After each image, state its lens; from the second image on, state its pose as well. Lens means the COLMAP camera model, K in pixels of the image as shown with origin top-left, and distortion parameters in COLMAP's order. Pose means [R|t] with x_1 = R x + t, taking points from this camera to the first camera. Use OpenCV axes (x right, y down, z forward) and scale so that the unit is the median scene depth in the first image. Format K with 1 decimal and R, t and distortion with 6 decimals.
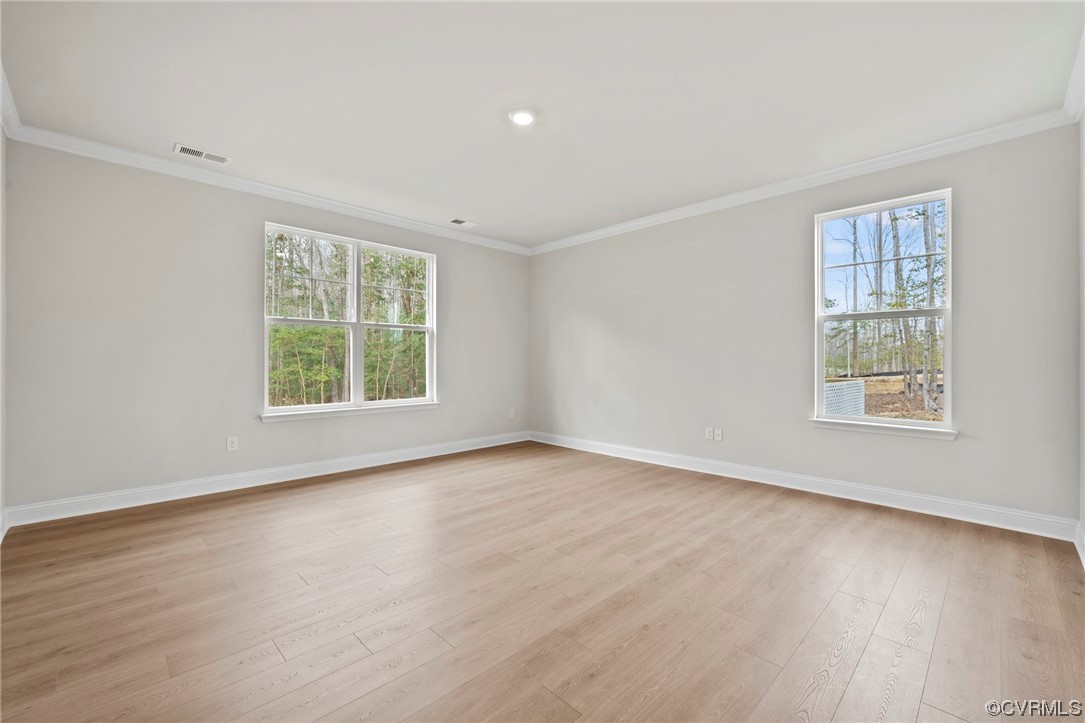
lens RADIAL K [[445.4, 0, 538.7], [0, 445.4, 361.7], [0, 0, 1]] dist [0.002105, -0.000163]
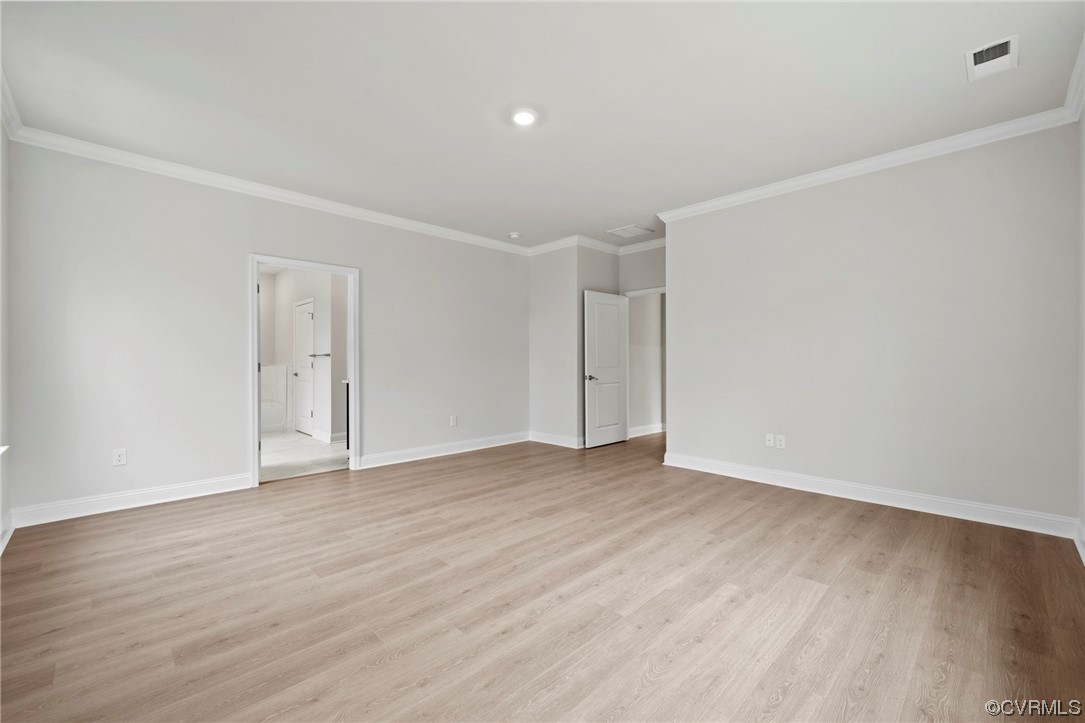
lens RADIAL K [[445.4, 0, 540.5], [0, 445.4, 361.1], [0, 0, 1]] dist [0.002105, -0.000163]
pose [[-0.999980, 0.000148, -0.006301, -0.060497], [0.000084, 0.999947, 0.010250, -0.010640], [0.006303, 0.010249, -0.999928, 1.805957]]
